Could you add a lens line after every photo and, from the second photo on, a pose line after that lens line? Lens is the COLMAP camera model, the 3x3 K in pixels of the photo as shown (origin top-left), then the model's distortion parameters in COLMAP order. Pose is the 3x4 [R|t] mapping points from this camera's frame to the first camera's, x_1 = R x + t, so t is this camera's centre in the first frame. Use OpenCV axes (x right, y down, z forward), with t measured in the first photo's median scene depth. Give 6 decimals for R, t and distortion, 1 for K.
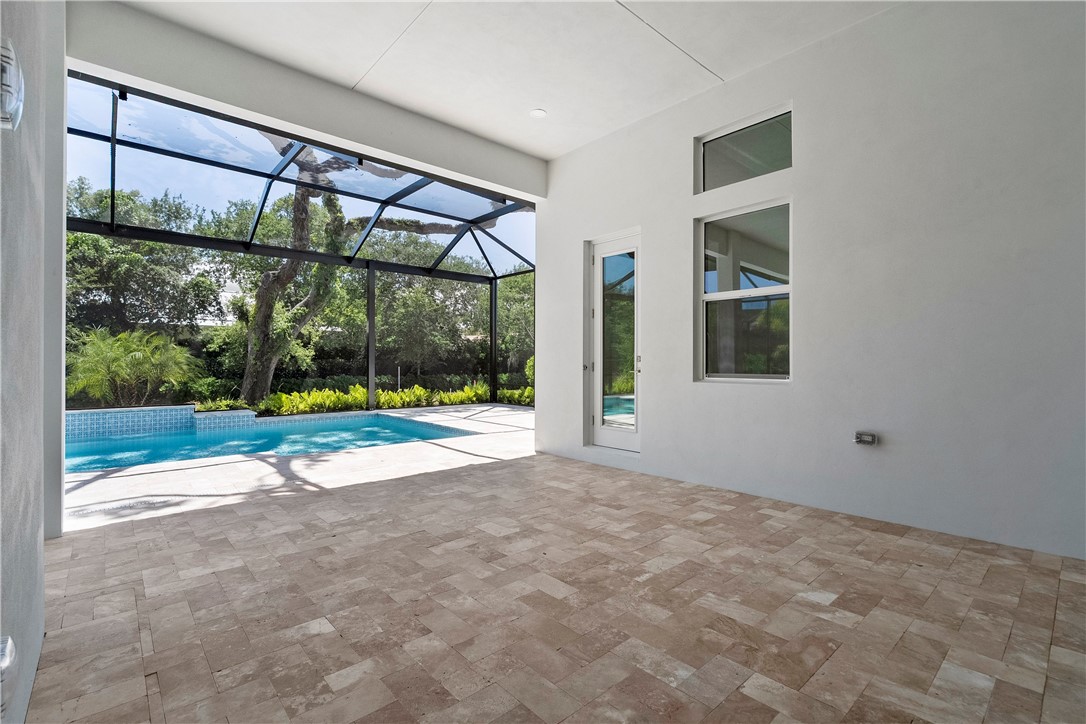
lens RADIAL K [[490.6, 0, 543.1], [0, 490.6, 360.6], [0, 0, 1]] dist [0.000005, 0.000686]
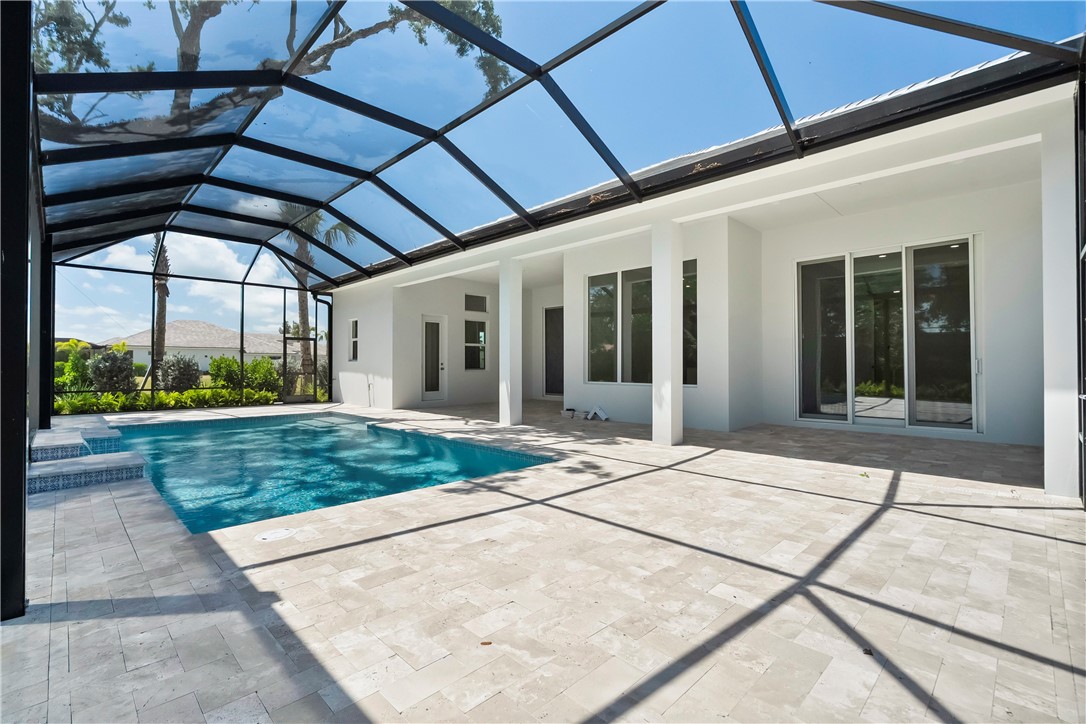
lens RADIAL K [[490.6, 0, 538.9], [0, 490.6, 360.4], [0, 0, 1]] dist [0.000005, 0.000686]
pose [[-0.042089, 0.007240, 0.999088, -0.873417], [-0.001483, 0.999972, -0.007309, -0.001194], [-0.999113, -0.001789, -0.042077, 0.202144]]
